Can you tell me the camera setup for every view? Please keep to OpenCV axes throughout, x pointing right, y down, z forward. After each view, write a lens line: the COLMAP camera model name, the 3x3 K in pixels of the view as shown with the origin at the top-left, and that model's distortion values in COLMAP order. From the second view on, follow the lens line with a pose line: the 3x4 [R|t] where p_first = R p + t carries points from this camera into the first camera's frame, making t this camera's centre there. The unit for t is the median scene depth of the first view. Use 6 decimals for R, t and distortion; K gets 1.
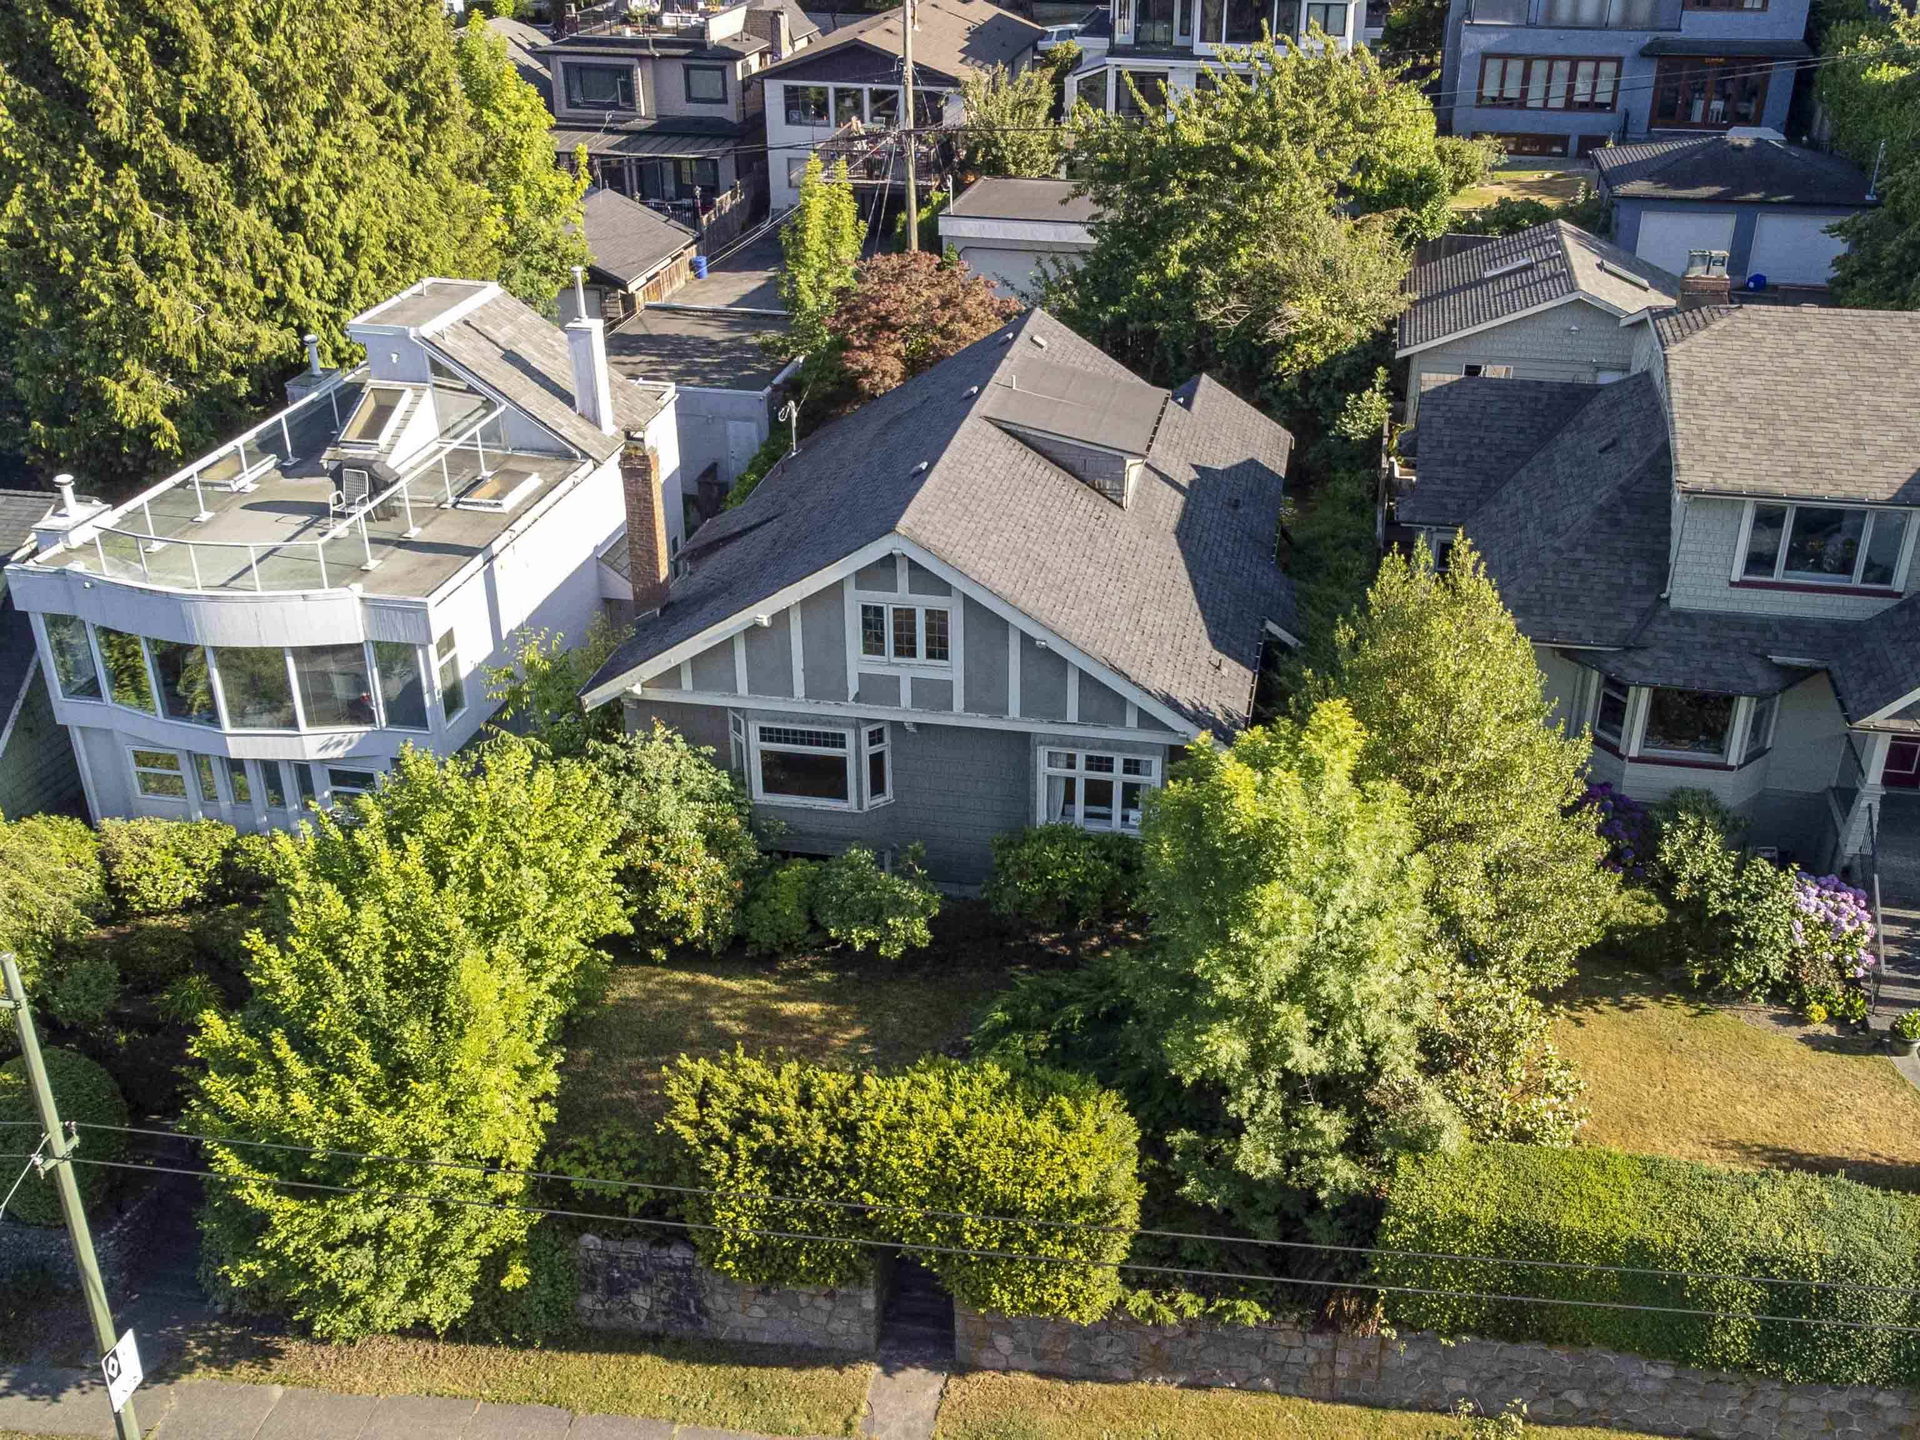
lens RADIAL K [[1984.2, 0, 989.1], [0, 1984.2, 715.0], [0, 0, 1]] dist [0.003441, 0.160932]
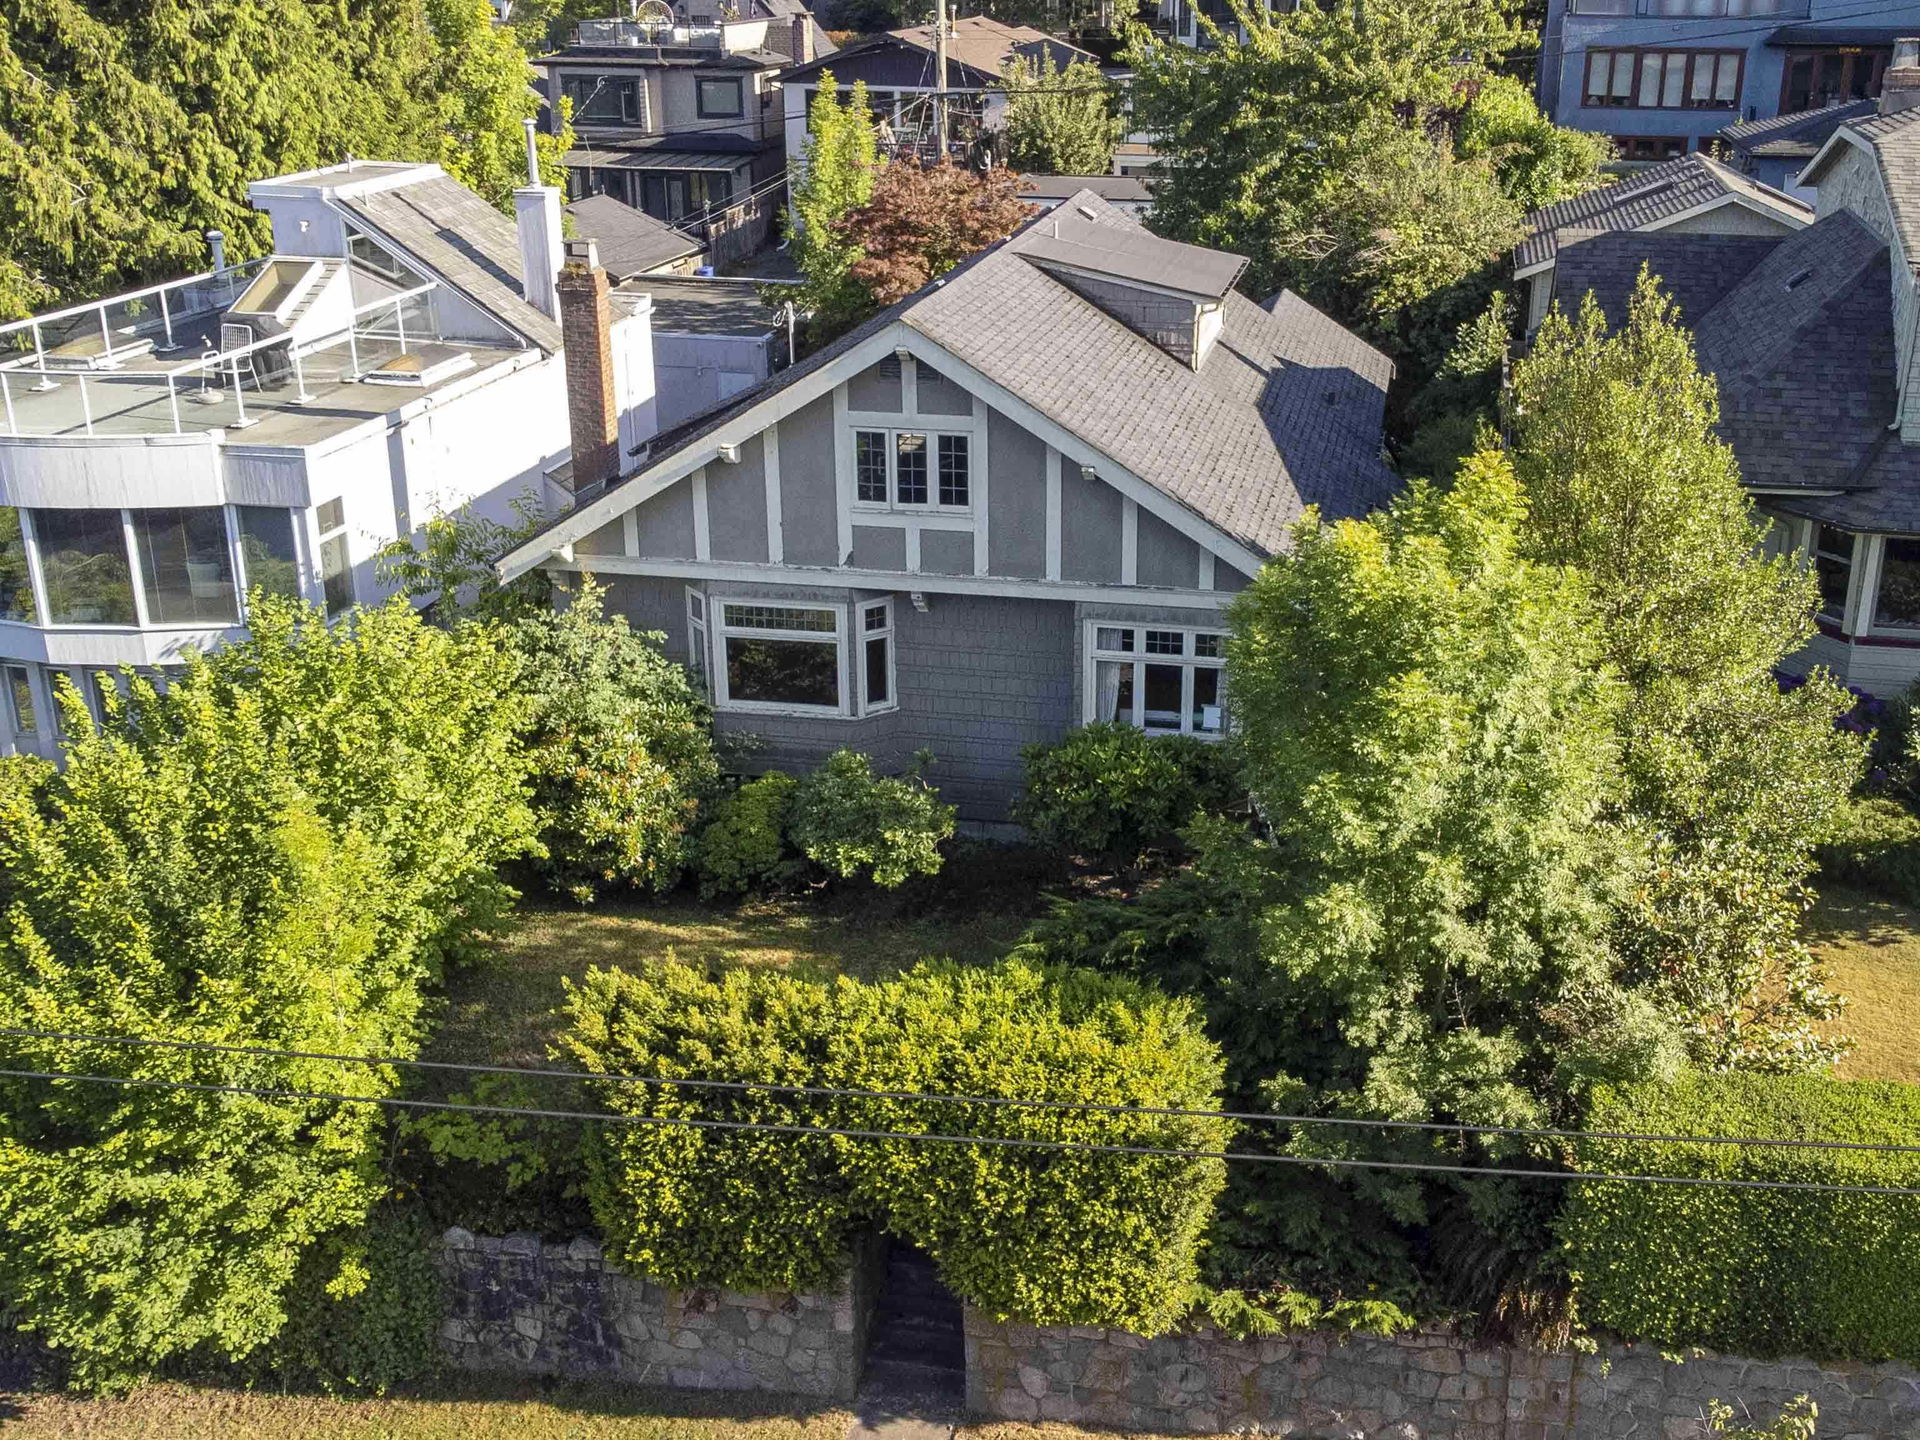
lens RADIAL K [[2125.5, 0, 1028.8], [0, 2125.5, 665.7], [0, 0, 1]] dist [-0.009795, 0.164386]
pose [[0.999980, 0.003798, -0.005112, 0.007533], [-0.004418, 0.991839, -0.127420, 0.141725], [0.004587, 0.127440, 0.991836, 0.191392]]
